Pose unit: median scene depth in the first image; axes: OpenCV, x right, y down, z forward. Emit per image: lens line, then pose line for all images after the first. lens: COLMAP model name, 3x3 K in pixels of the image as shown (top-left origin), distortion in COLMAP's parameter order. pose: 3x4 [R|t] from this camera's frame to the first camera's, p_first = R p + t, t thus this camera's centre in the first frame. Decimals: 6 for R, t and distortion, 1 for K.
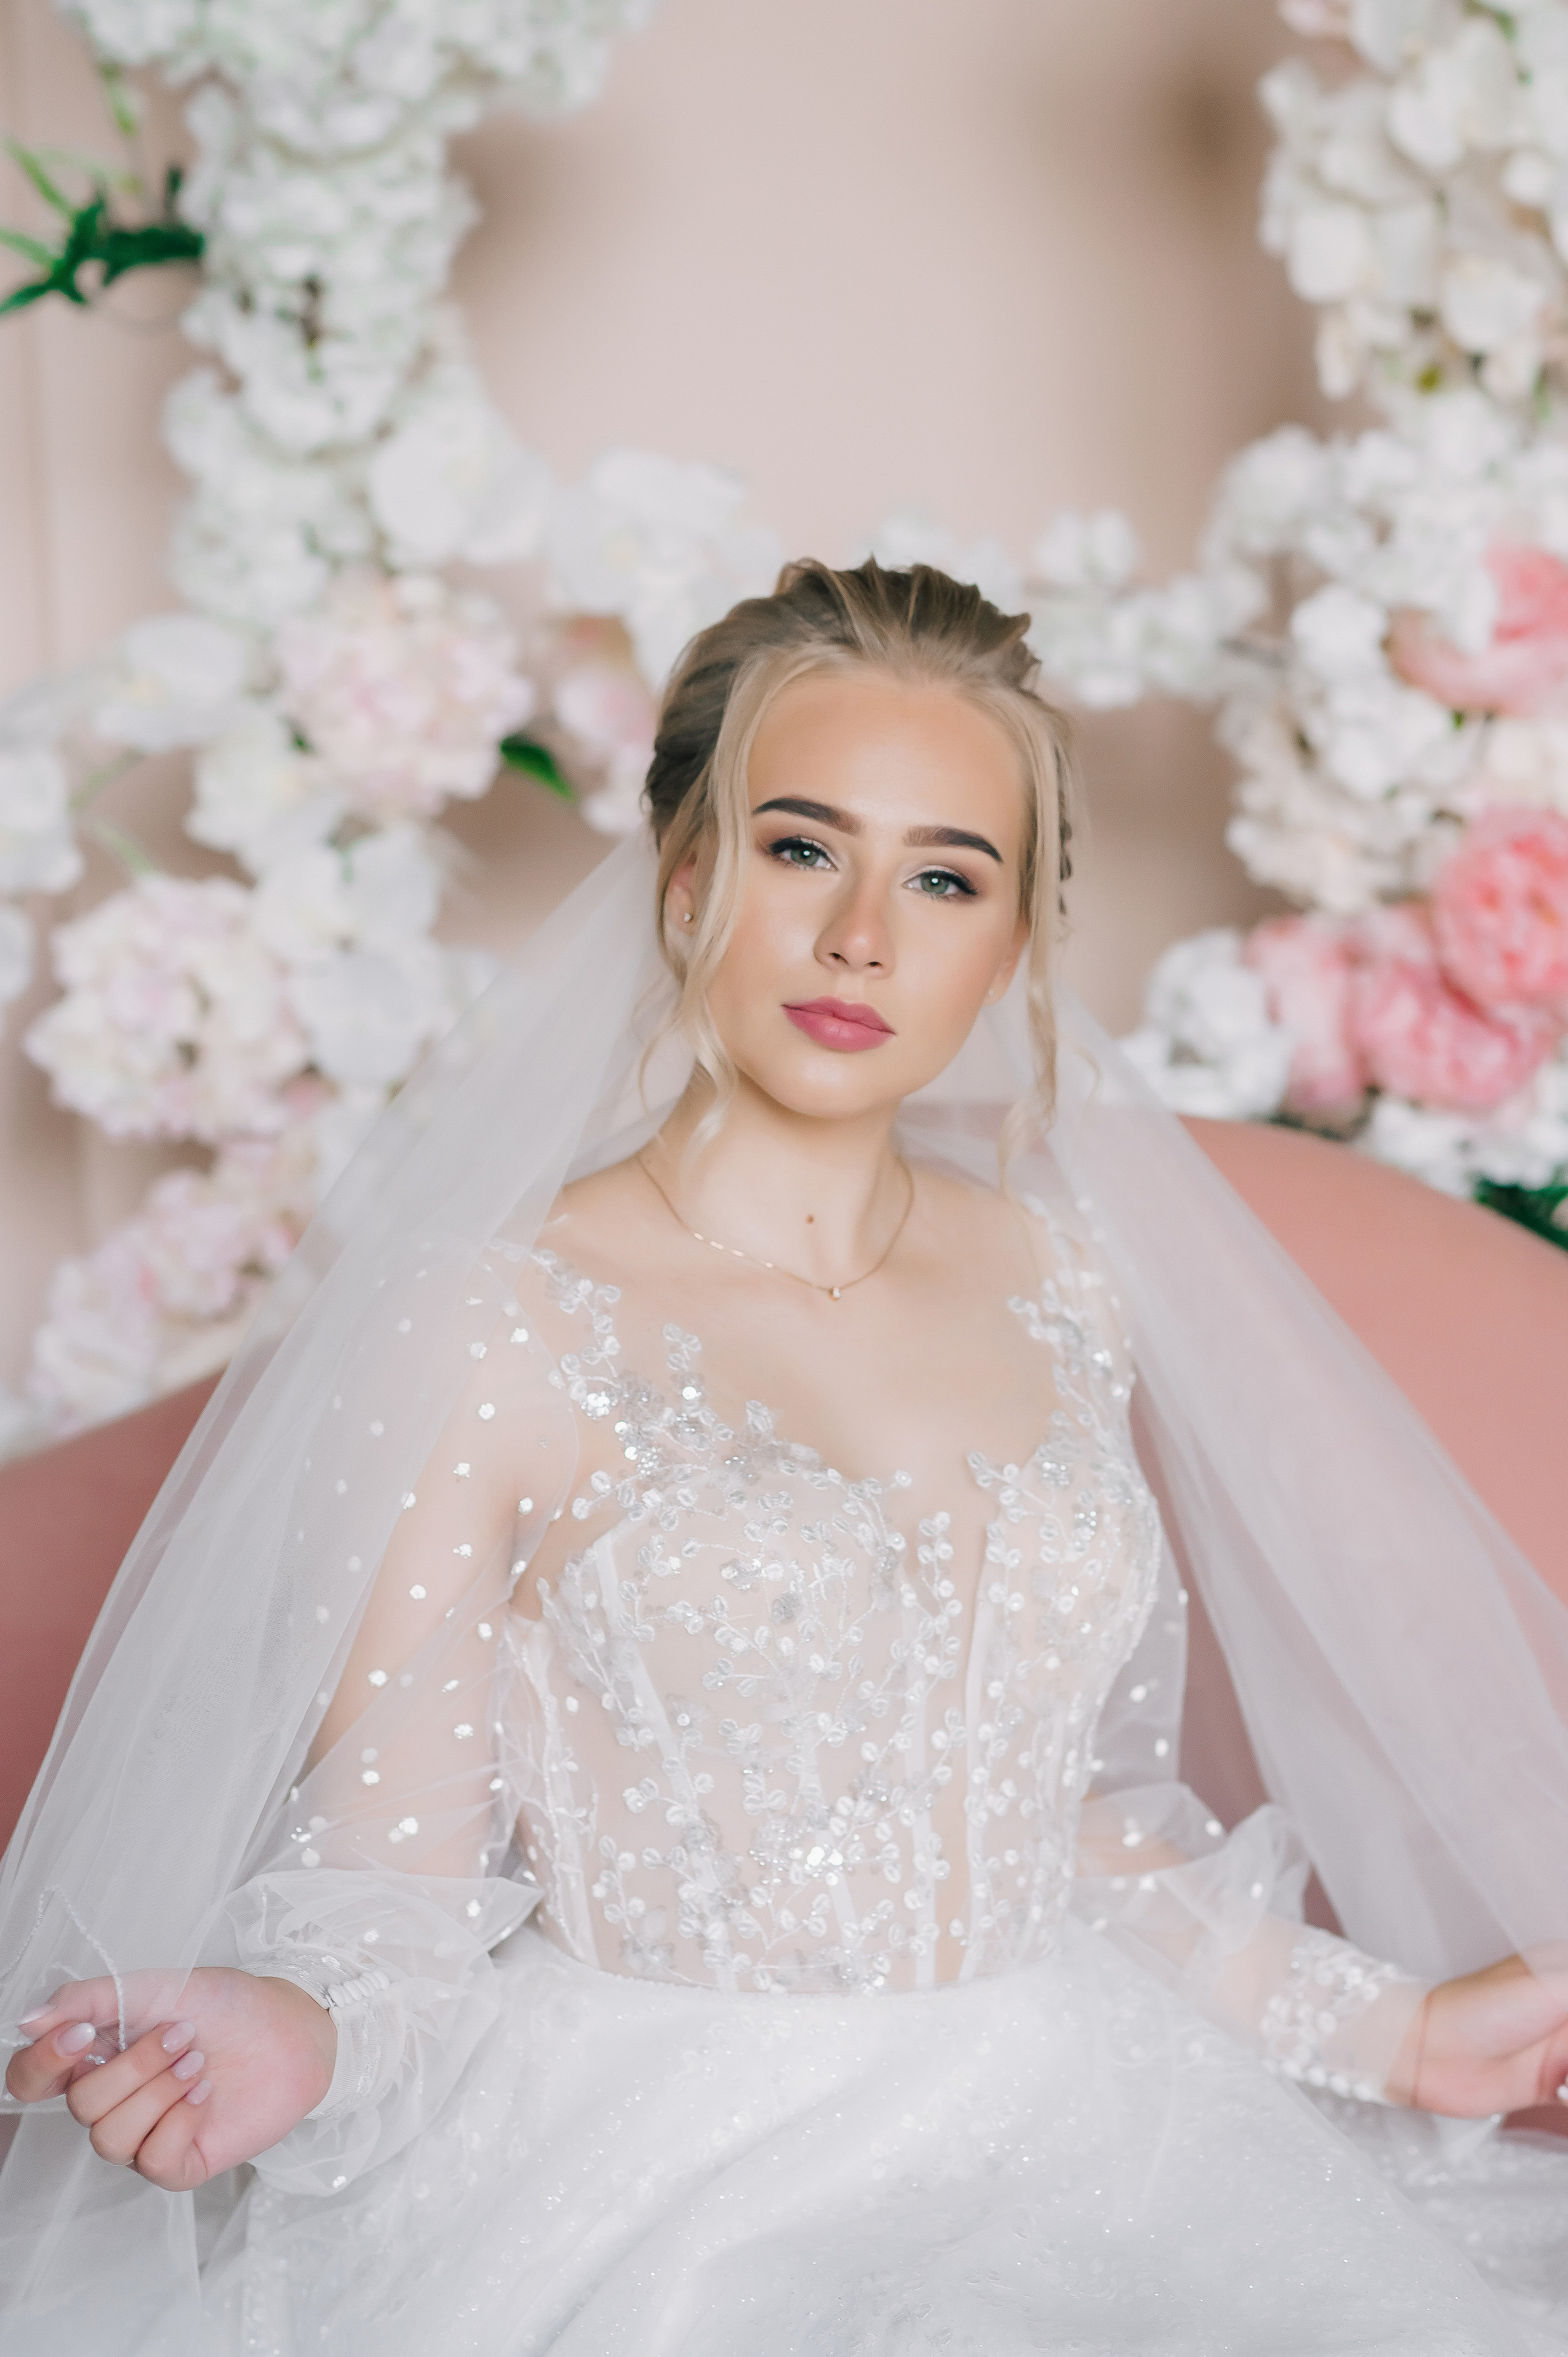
lens RADIAL K [[5740.7, 0, 784.0], [0, 5740.7, 1178.5], [0, 0, 1]] dist [0.073109, -0.222176]
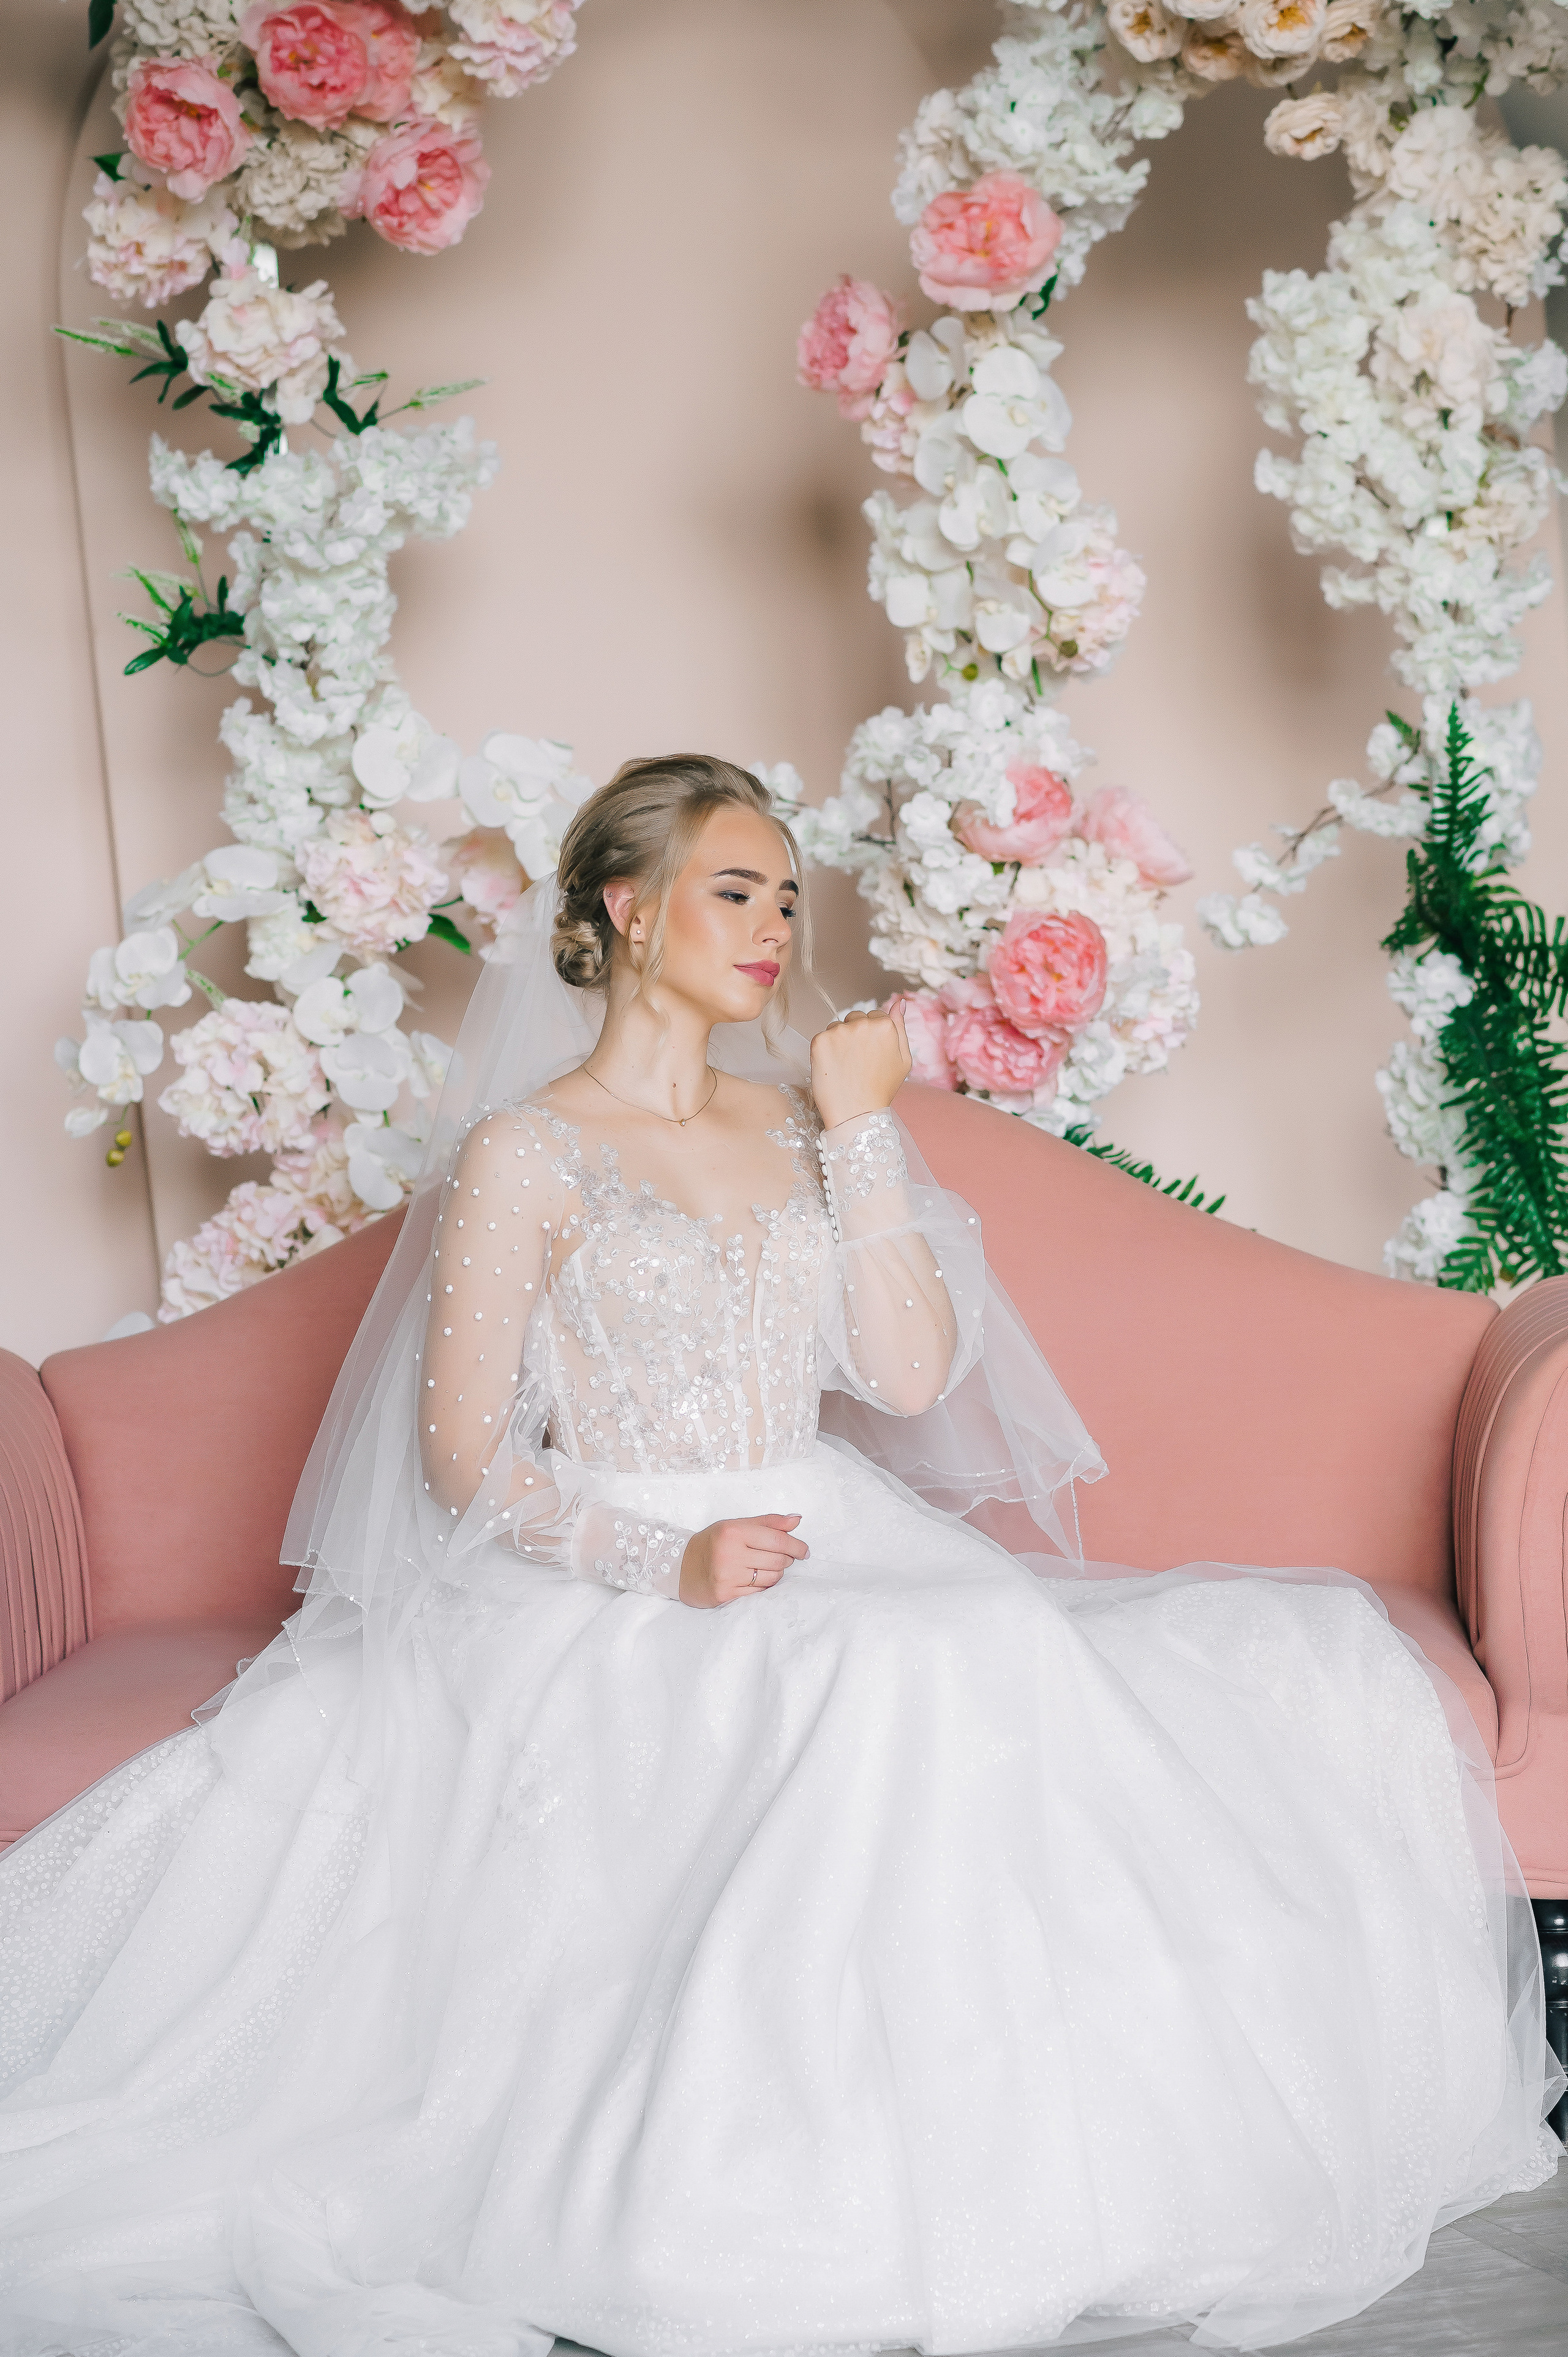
lens RADIAL K [[5663.0, 0, 784.0], [0, 5663.0, 1178.5], [0, 0, 1]] dist [-0.013186, 0.874007]
pose [[0.997044, -0.049346, 0.058886, -0.050473], [0.052657, 0.997037, -0.056077, 0.104970], [-0.055944, 0.059012, 0.996688, -0.678956]]
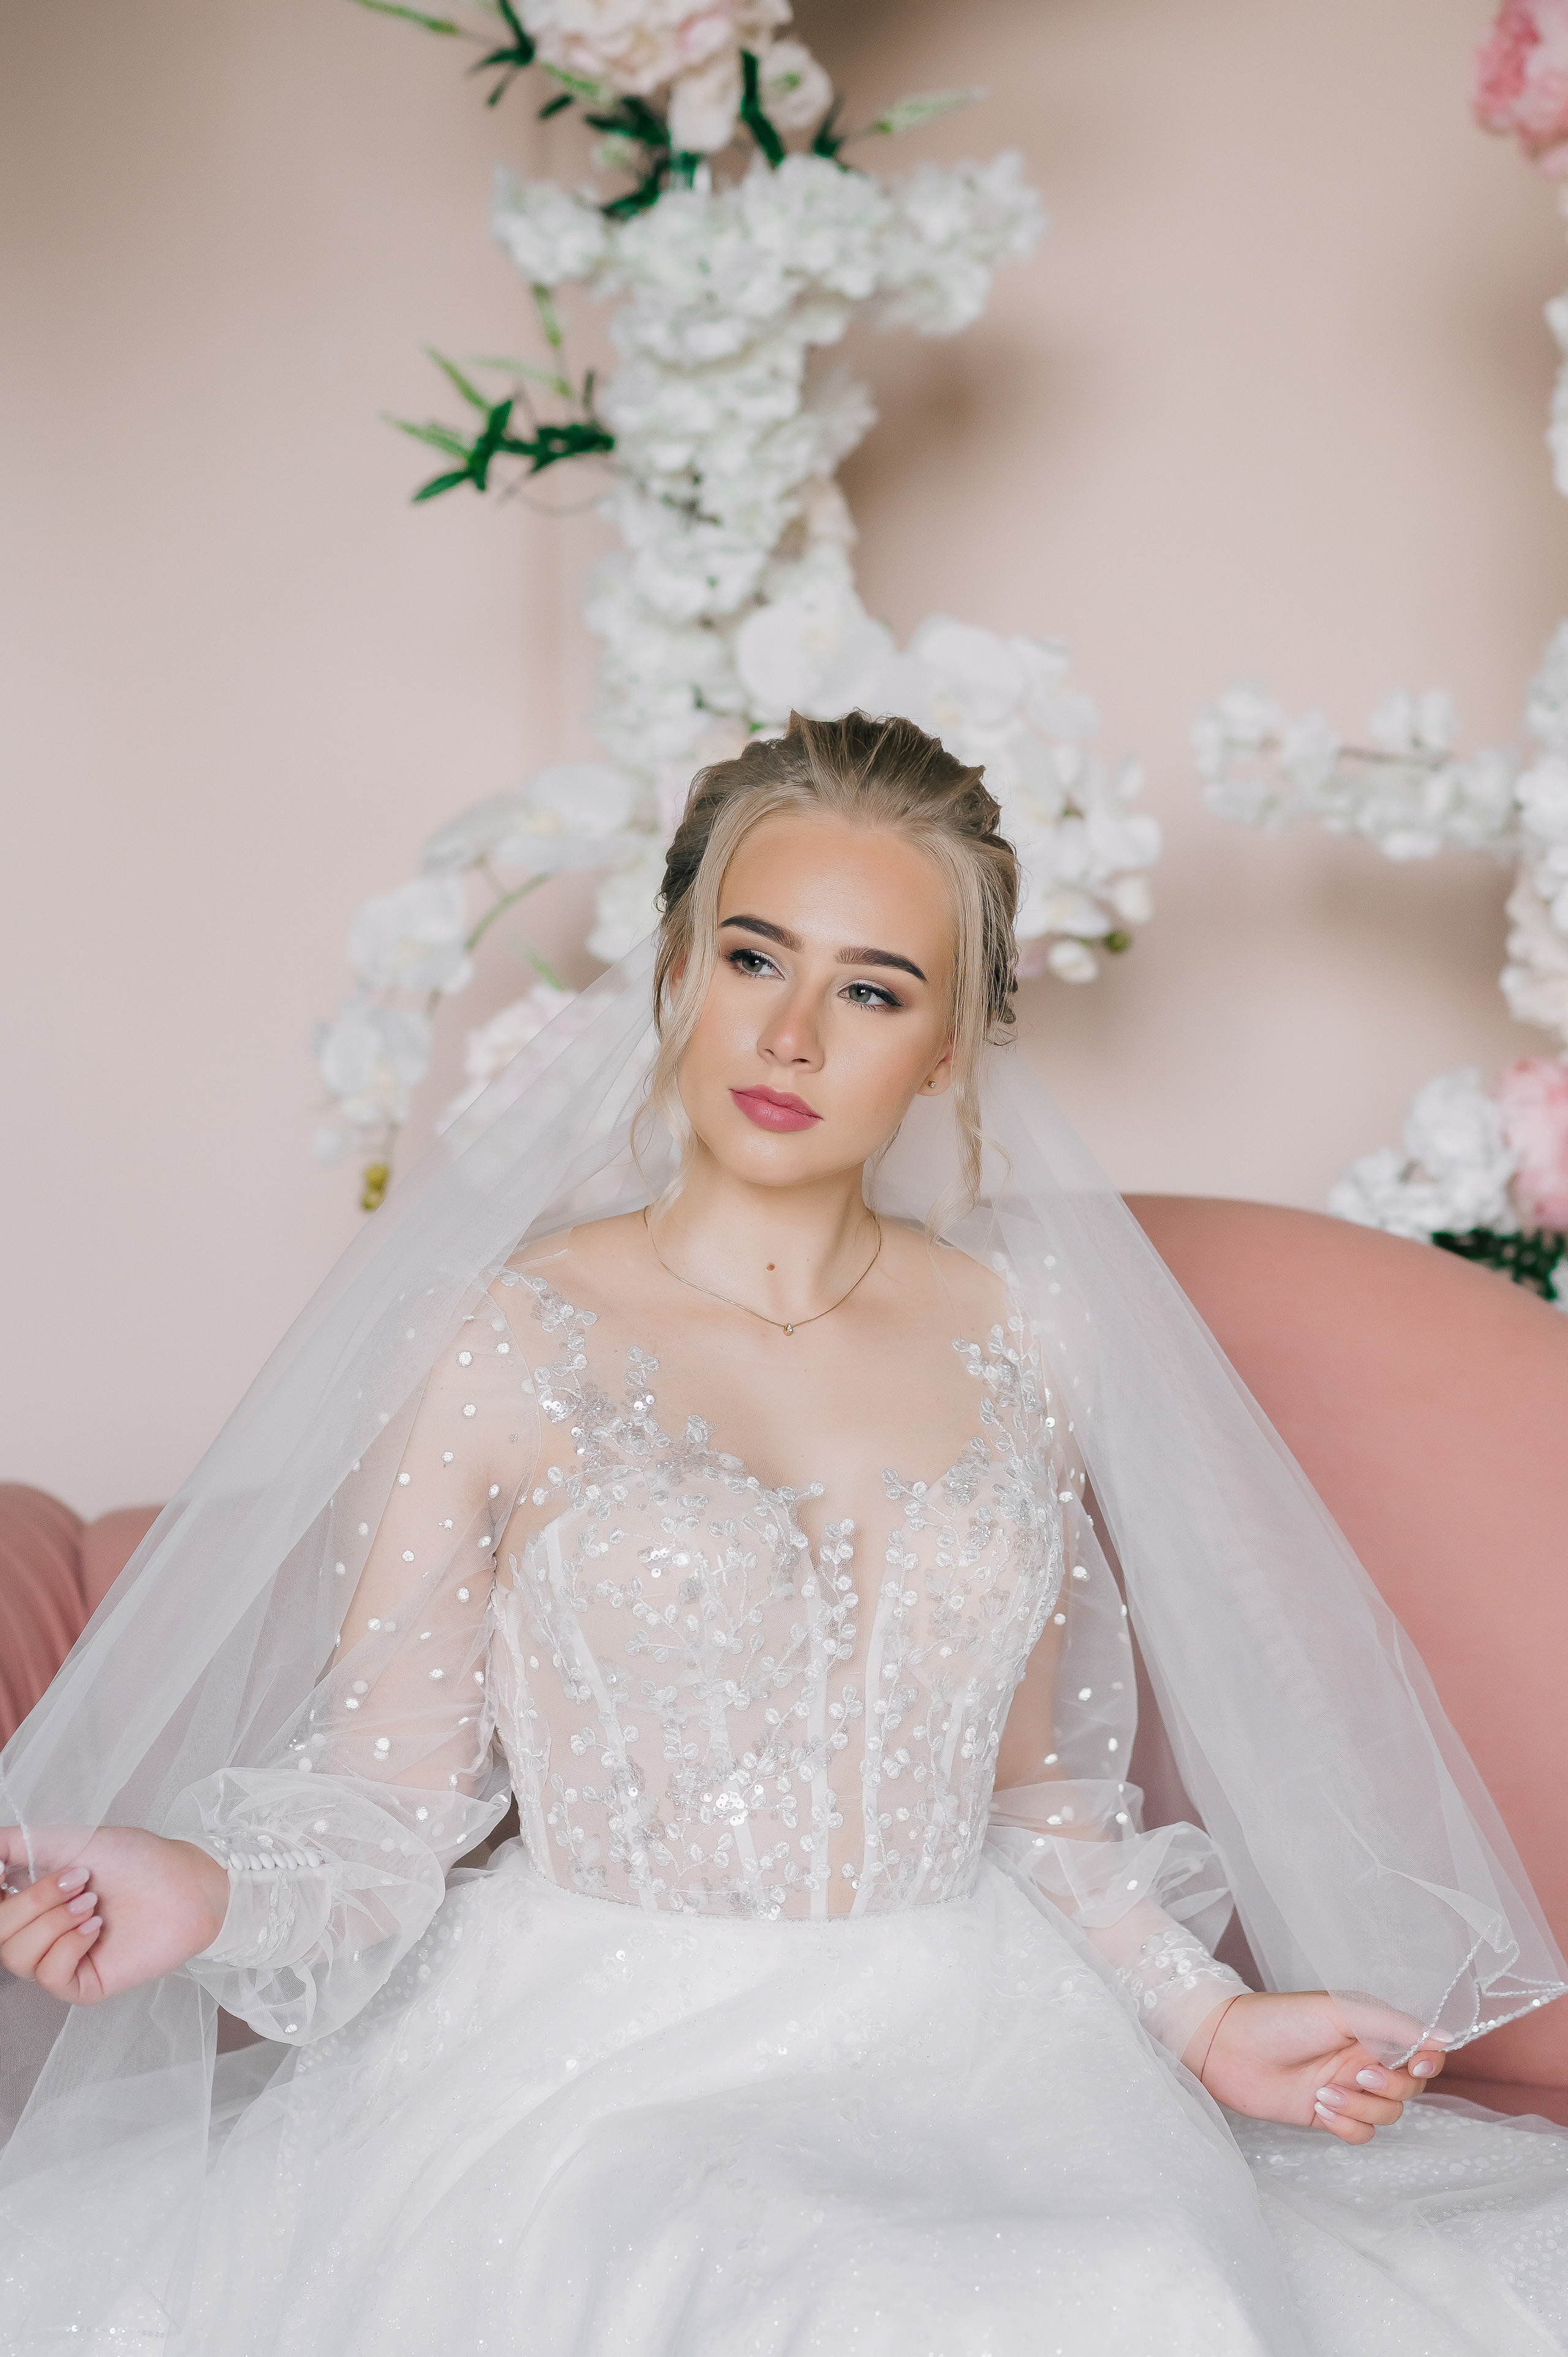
lens RADIAL K [[5663.0, 0, 784.0], [0, 5663.0, 1178.5], [0, 0, 1]] dist [-0.013186, 0.874007]
pose [[0.979356, 0.037684, -0.198600, 0.170034], [-0.043245, 0.998783, -0.023735, 0.011411], [0.197464, 0.031833, 0.979793, -0.104555]]
